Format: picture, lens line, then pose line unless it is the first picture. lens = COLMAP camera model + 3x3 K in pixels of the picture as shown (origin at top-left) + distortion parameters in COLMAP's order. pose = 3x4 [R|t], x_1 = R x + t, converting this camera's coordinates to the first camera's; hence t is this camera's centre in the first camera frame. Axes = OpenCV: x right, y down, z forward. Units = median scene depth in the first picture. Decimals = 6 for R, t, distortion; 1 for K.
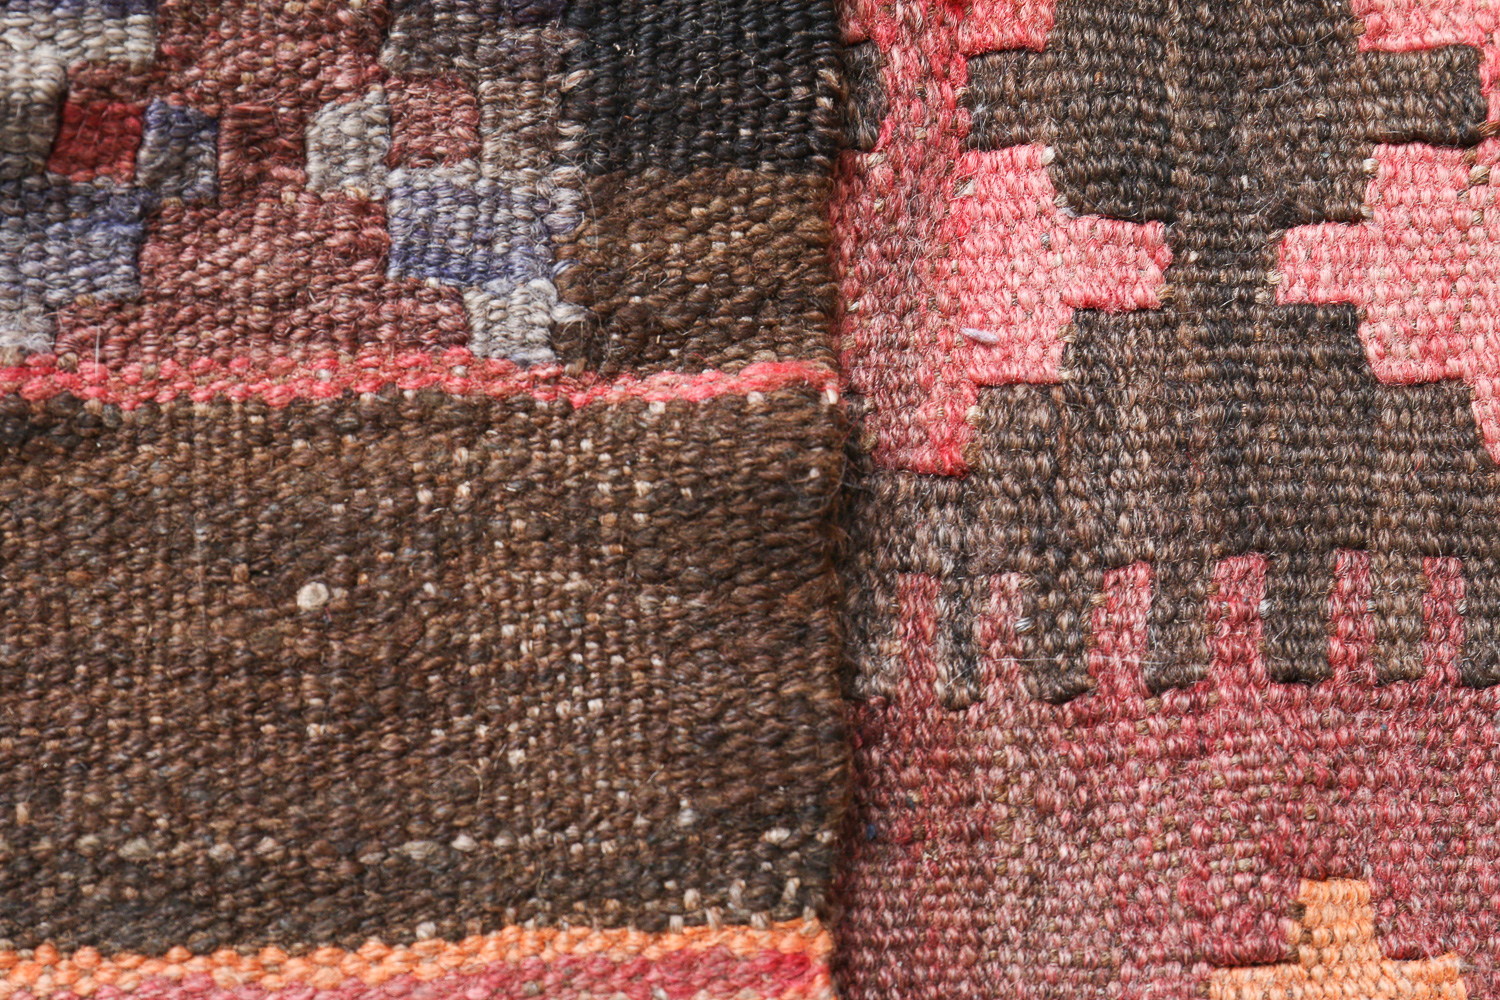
lens RADIAL K [[4746.9, 0, 754.0], [0, 4746.9, 500.8], [0, 0, 1]] dist [-0.031109, 0.000000]
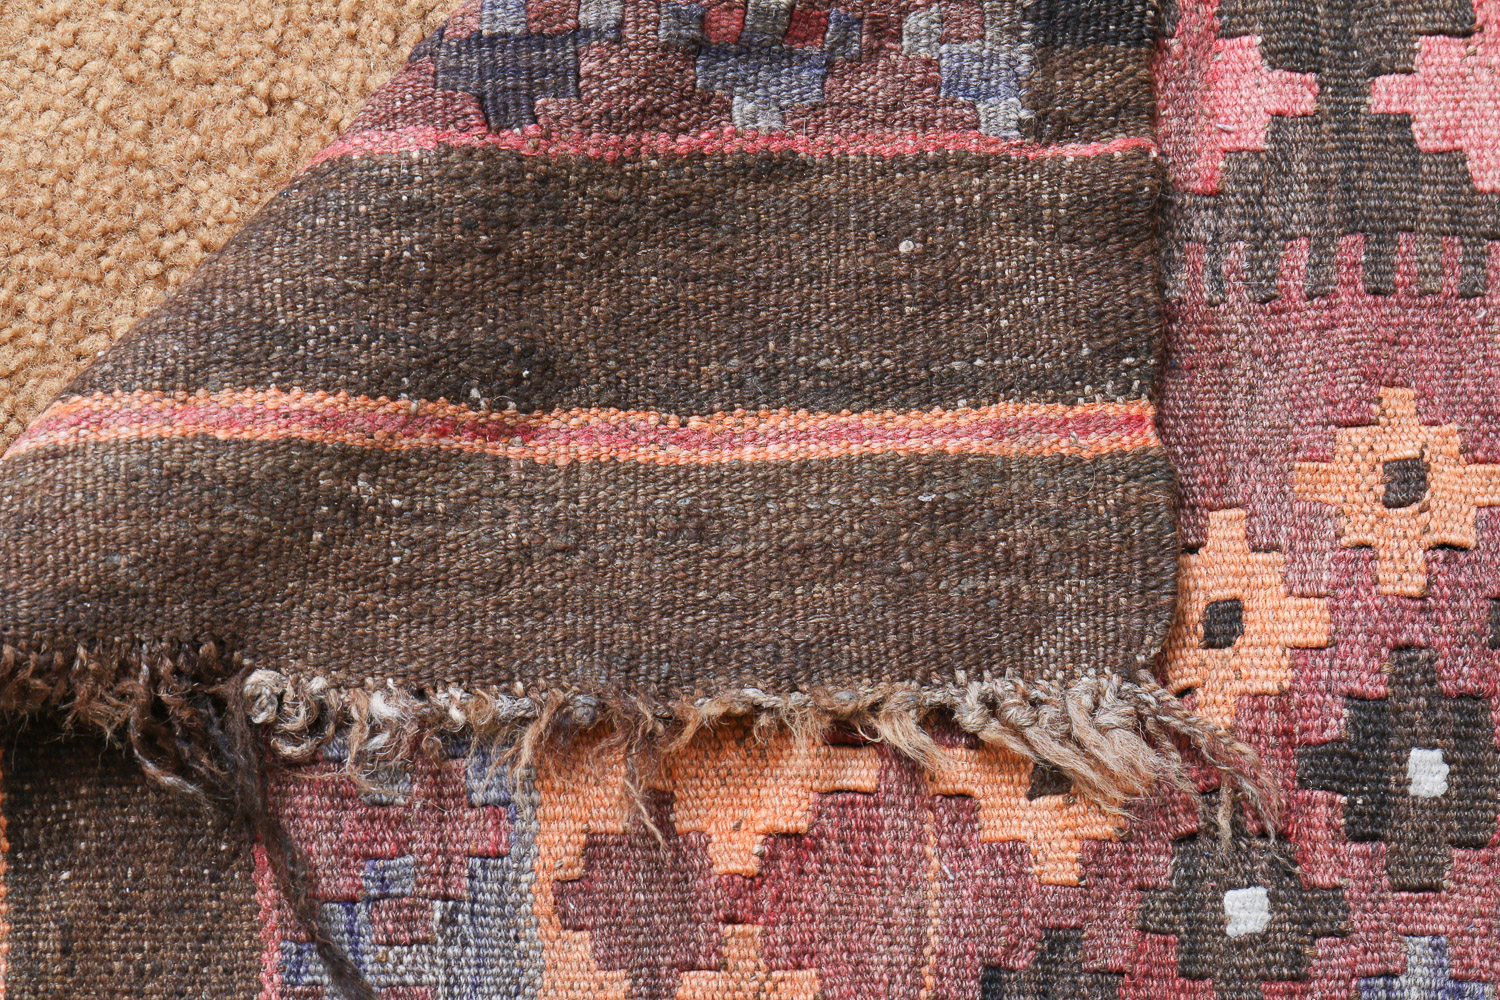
lens RADIAL K [[4746.9, 0, 745.7], [0, 4746.9, 499.9], [0, 0, 1]] dist [-0.031109, 0.000000]
pose [[0.999257, 0.004356, -0.038296, -0.082046], [-0.004682, 0.999954, -0.008423, 0.147744], [0.038258, 0.008596, 0.999231, -1.079209]]
